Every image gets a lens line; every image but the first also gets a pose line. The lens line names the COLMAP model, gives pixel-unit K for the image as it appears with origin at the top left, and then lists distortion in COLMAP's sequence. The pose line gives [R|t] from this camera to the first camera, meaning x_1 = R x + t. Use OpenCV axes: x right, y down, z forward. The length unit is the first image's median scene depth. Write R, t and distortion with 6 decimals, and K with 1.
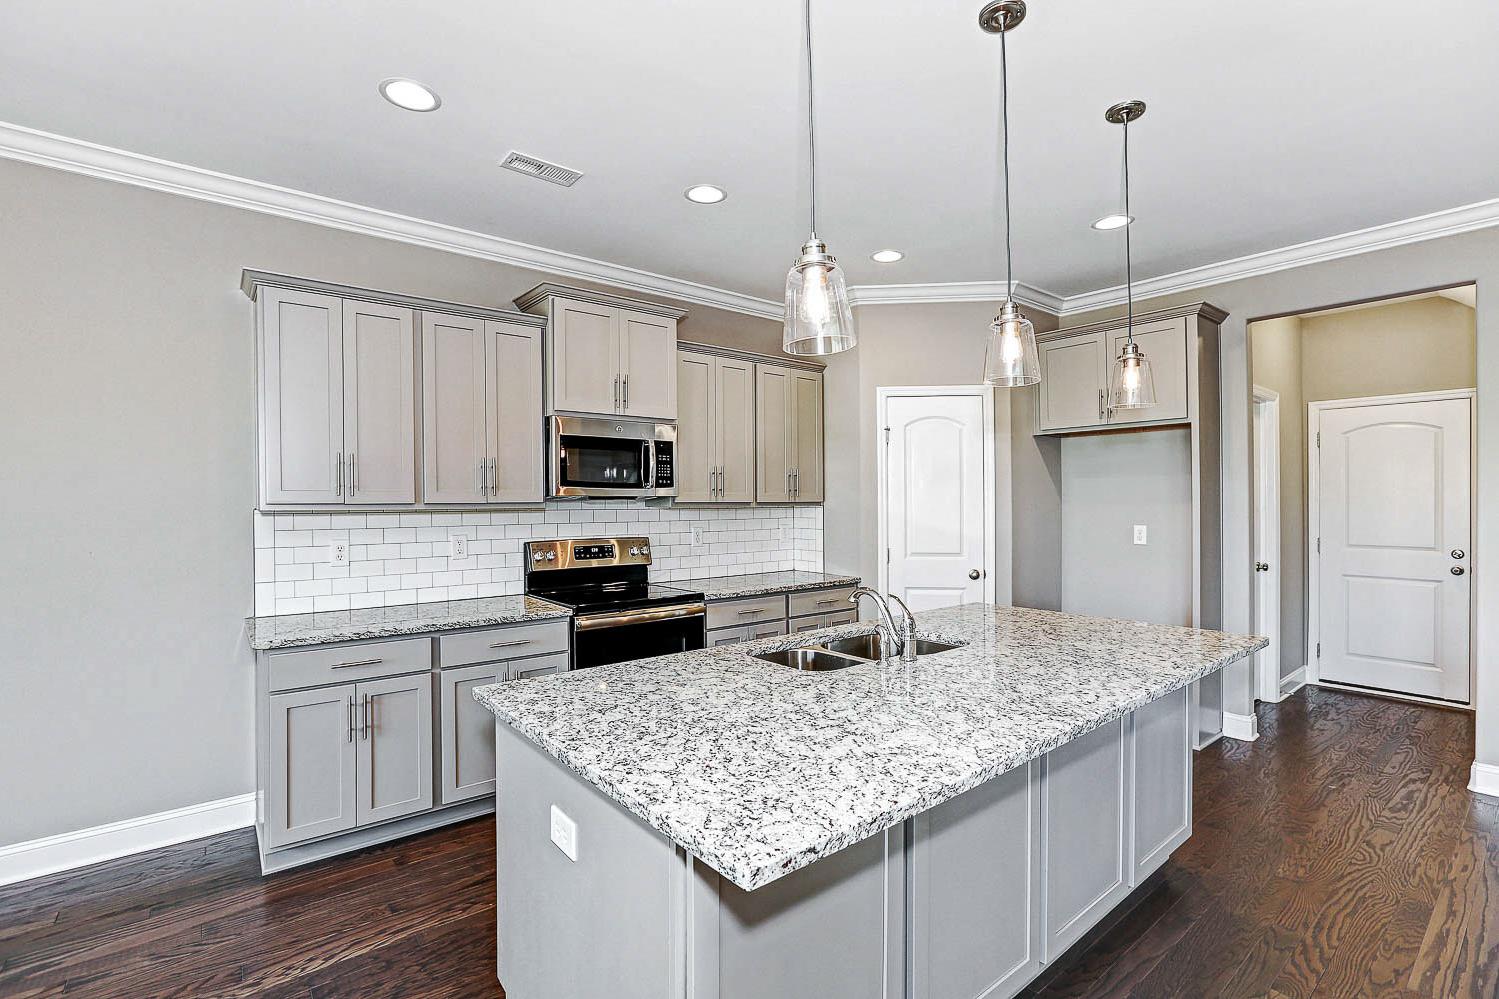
lens RADIAL K [[682.5, 0, 749.5], [0, 682.5, 499.5], [0, 0, 1]] dist [-0.051393, 0.026256]
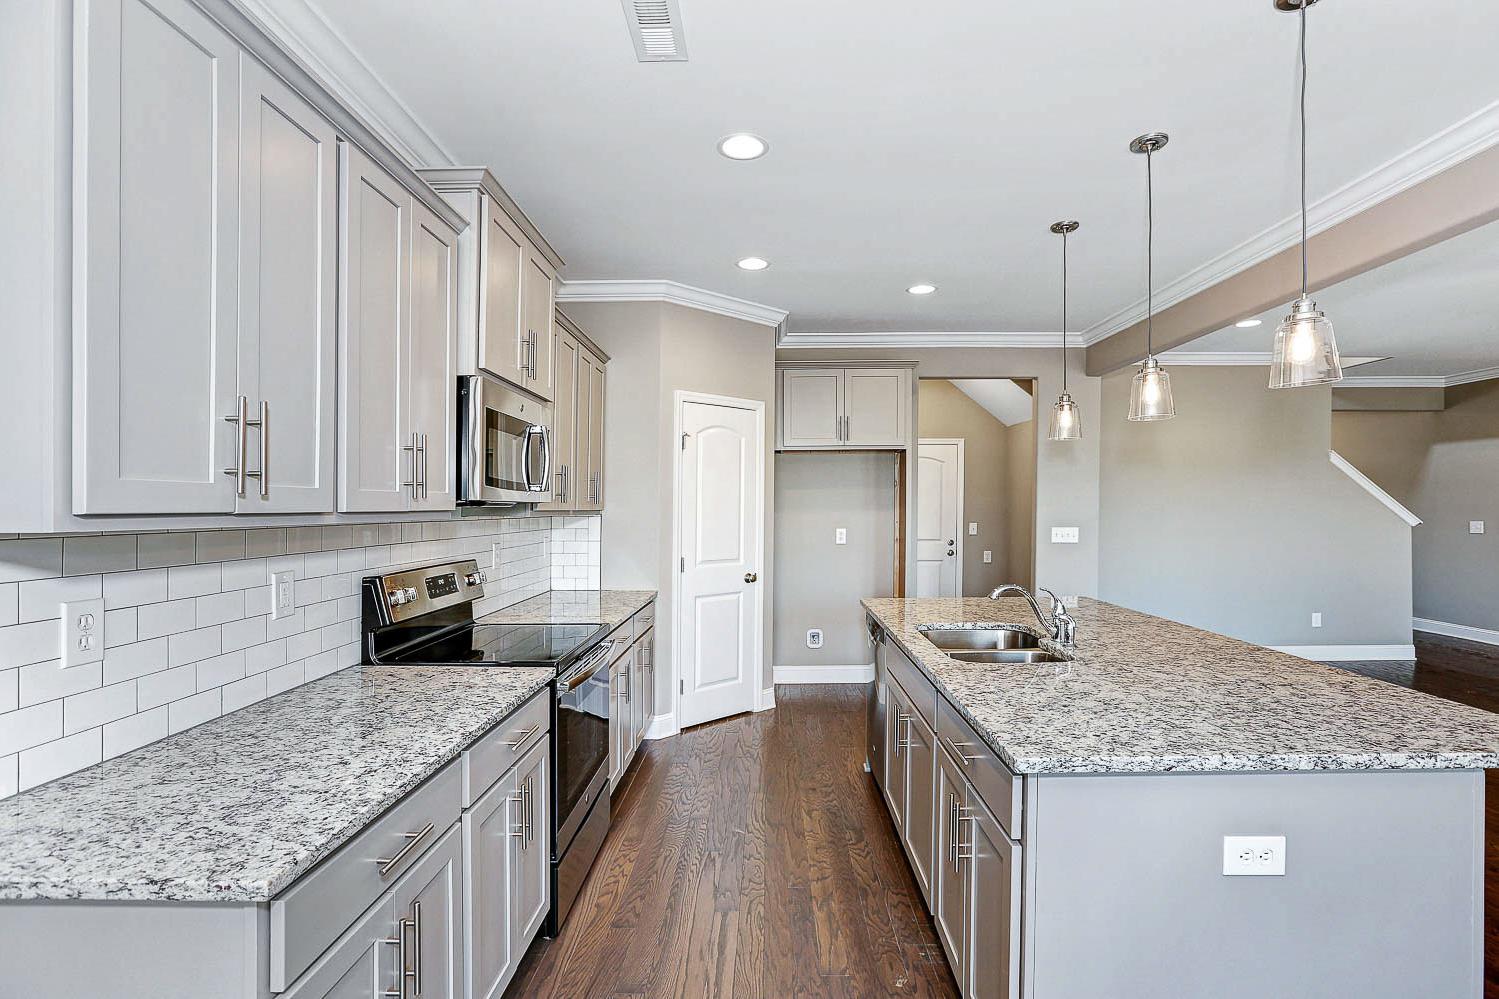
lens RADIAL K [[682.5, 0, 749.5], [0, 682.5, 499.5], [0, 0, 1]] dist [-0.051393, 0.026256]
pose [[0.647426, 0.010686, 0.762053, -0.592085], [0.000951, 0.999890, -0.014829, 0.004058], [-0.762128, 0.010325, 0.647344, 0.381215]]
